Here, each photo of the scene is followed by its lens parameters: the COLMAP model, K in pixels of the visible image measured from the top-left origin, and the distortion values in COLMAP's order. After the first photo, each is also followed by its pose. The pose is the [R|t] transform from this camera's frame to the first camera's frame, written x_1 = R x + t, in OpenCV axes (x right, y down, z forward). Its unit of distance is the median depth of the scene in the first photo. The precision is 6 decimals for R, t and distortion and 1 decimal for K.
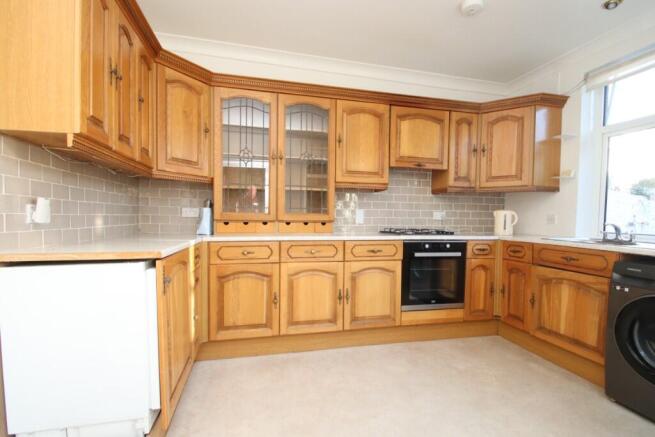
lens RADIAL K [[307.3, 0, 332.2], [0, 307.3, 225.1], [0, 0, 1]] dist [0.010215, -0.005598]
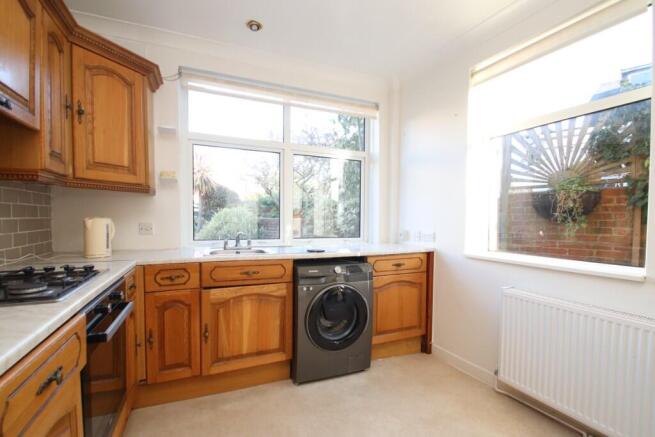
lens RADIAL K [[307.3, 0, 325.1], [0, 307.3, 228.5], [0, 0, 1]] dist [0.010215, -0.005598]
pose [[-0.161332, -0.054076, 0.985418, -0.176306], [0.012804, 0.998299, 0.056879, -0.069038], [-0.986817, 0.021794, -0.160365, 0.787453]]
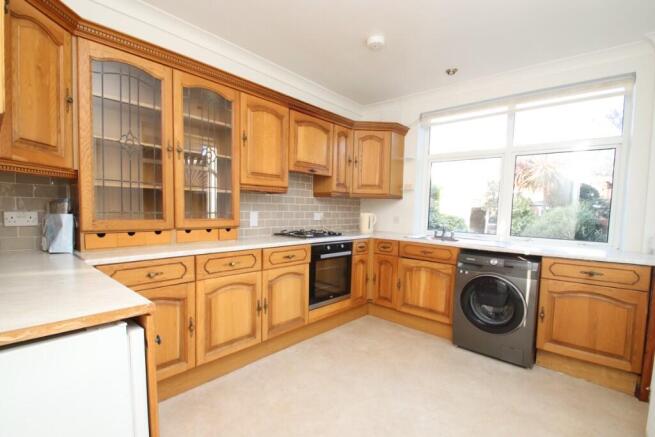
lens RADIAL K [[307.3, 0, 331.1], [0, 307.3, 223.8], [0, 0, 1]] dist [0.010215, -0.005598]
pose [[0.818451, -0.021149, 0.574187, -0.320711], [-0.001597, 0.999235, 0.039080, -0.061565], [-0.574575, -0.032902, 0.817791, 0.102291]]
